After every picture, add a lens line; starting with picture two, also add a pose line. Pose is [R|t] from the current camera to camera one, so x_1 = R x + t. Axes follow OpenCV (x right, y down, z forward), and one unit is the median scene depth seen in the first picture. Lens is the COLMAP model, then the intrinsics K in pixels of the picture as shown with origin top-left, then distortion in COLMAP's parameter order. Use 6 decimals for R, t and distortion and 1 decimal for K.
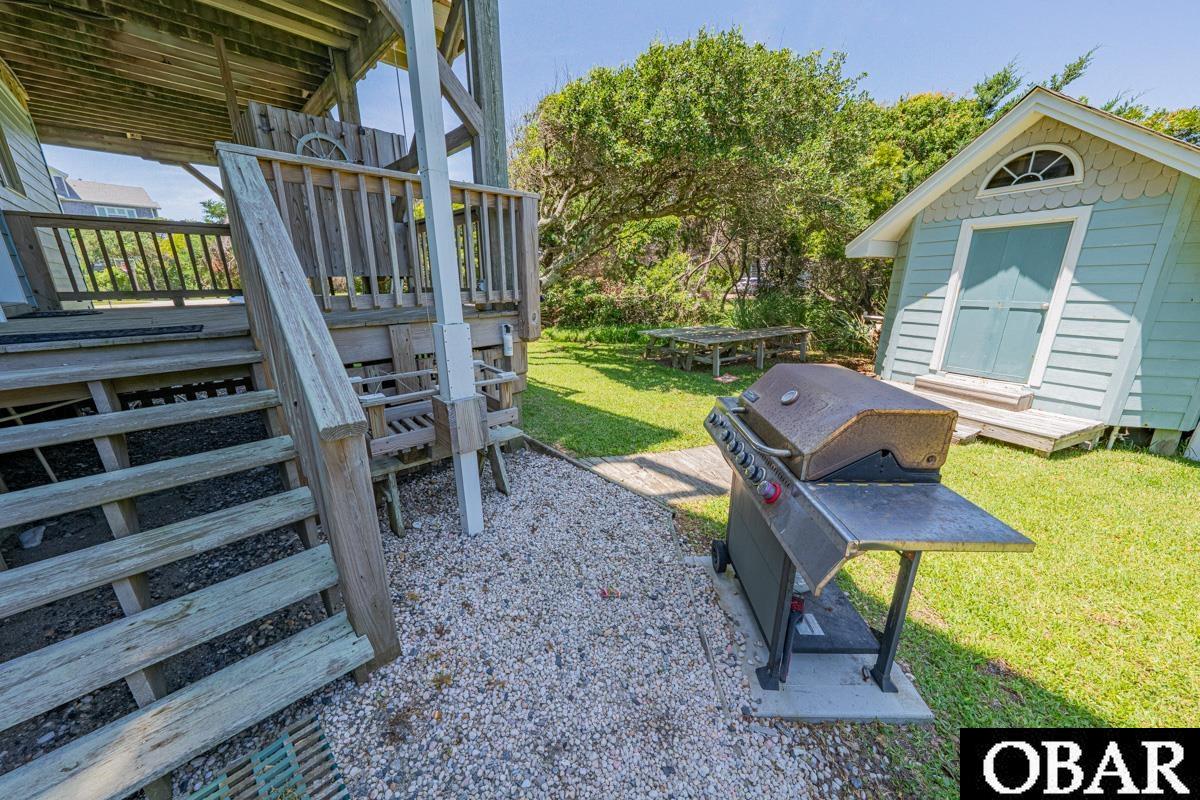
lens RADIAL K [[414.6, 0, 600.0], [0, 414.6, 400.0], [0, 0, 1]] dist [-0.001146, 0.000379]
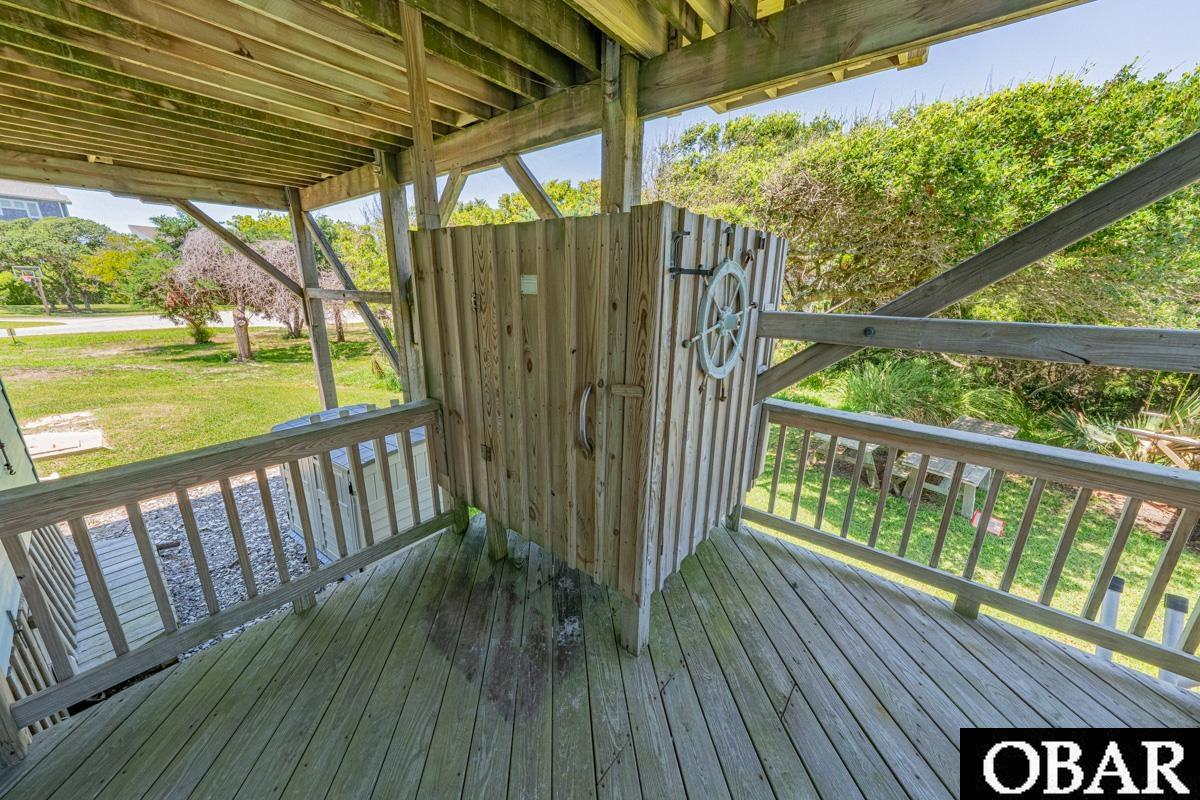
lens RADIAL K [[414.6, 0, 600.0], [0, 414.6, 400.0], [0, 0, 1]] dist [-0.001146, 0.000379]
pose [[0.995002, -0.008334, 0.099507, -0.558960], [0.009276, 0.999916, -0.009007, -0.330619], [-0.099424, 0.009885, 0.994996, 0.395757]]
